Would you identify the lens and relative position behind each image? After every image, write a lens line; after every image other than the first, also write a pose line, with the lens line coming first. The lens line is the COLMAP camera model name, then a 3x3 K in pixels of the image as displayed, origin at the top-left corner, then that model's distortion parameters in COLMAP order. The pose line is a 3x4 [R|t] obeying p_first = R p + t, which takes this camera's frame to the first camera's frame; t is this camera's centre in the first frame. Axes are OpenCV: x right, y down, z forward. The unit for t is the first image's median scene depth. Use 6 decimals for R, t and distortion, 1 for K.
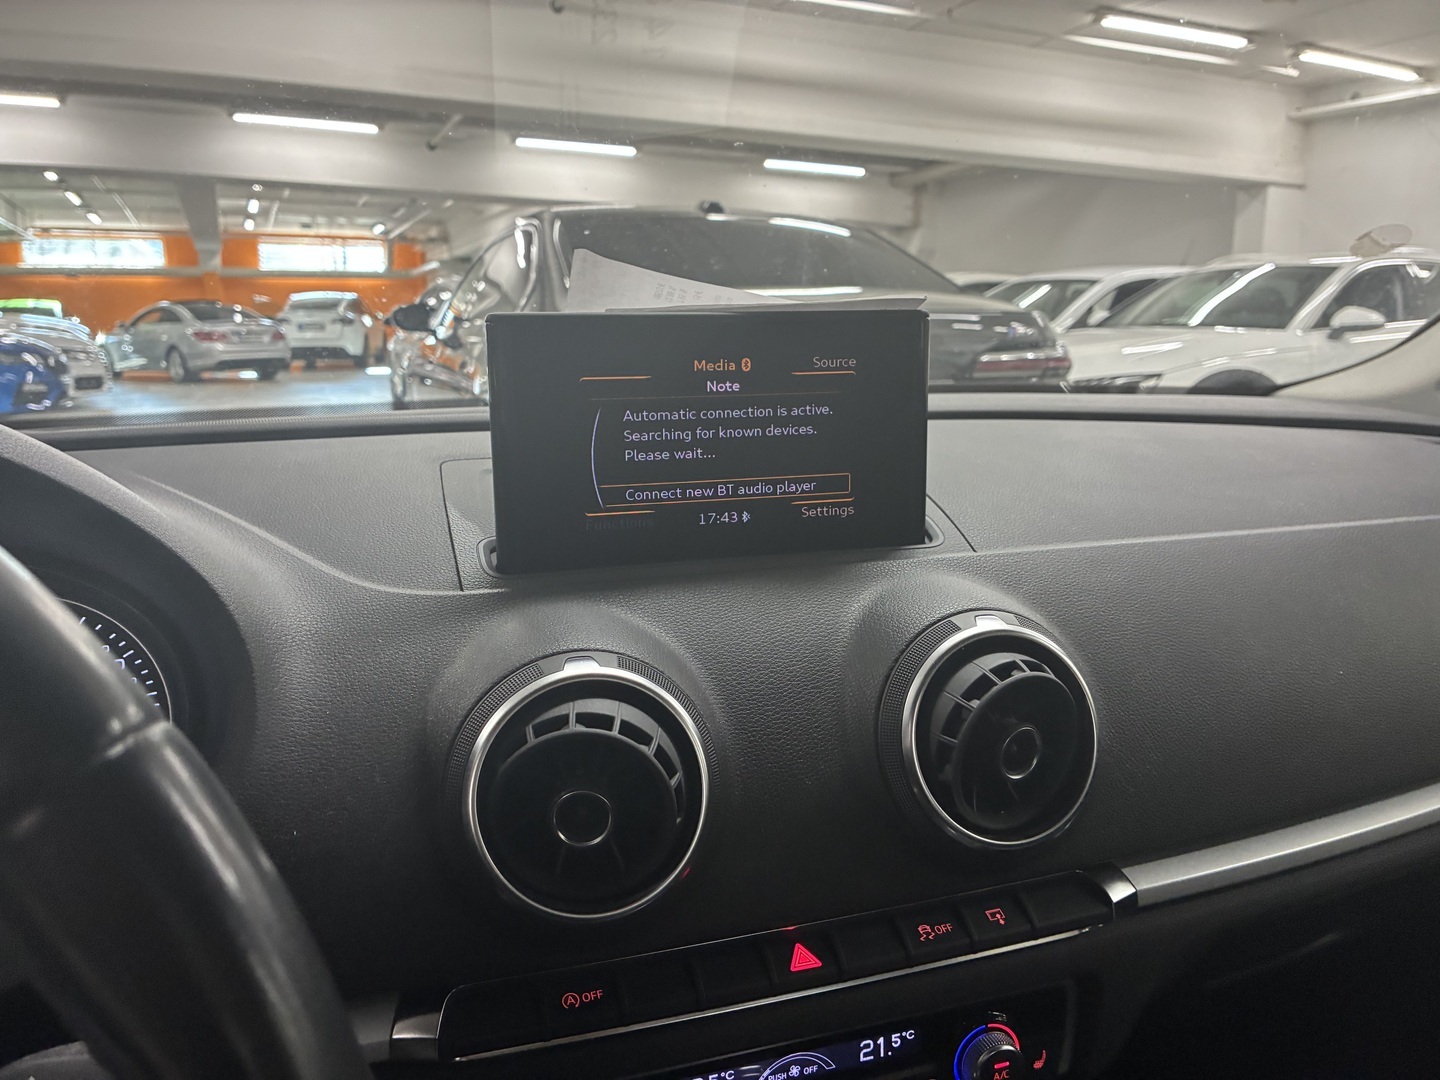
lens RADIAL K [[1097.0, 0, 672.4], [0, 1097.0, 538.9], [0, 0, 1]] dist [-0.013542, -0.009721]
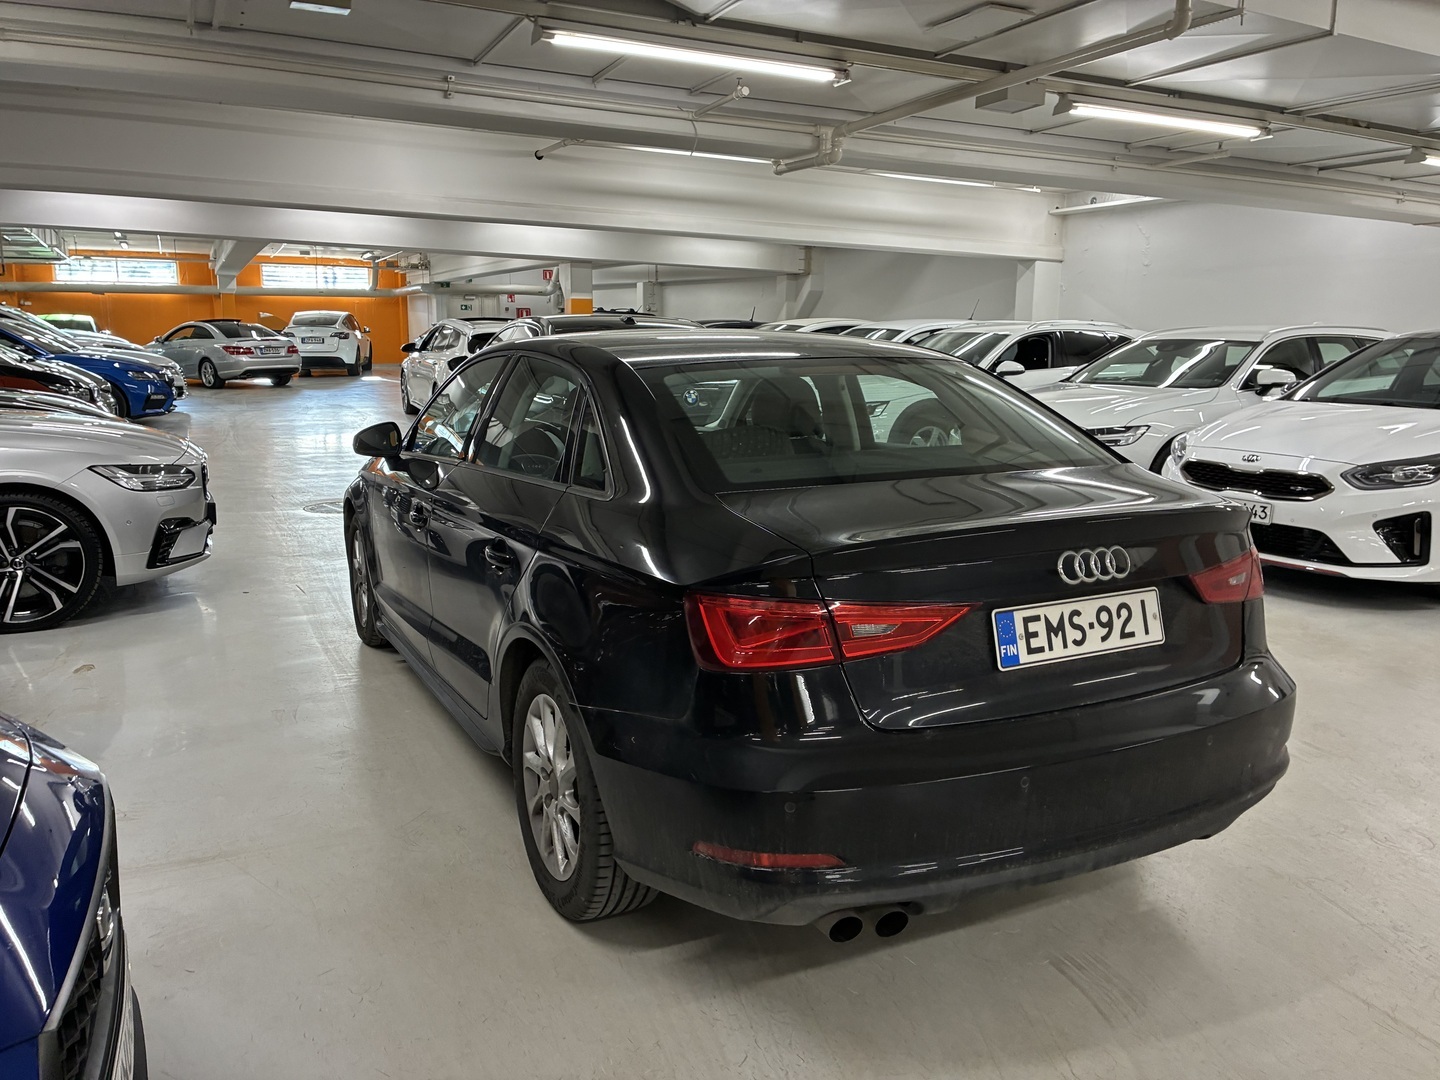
lens RADIAL K [[1096.4, 0, 720.0], [0, 1096.4, 540.0], [0, 0, 1]] dist [0.001087, 0.000050]
pose [[0.996401, -0.002973, 0.084711, 0.007001], [0.002853, 0.999995, 0.001538, 0.022949], [-0.084715, -0.001291, 0.996404, -0.237508]]
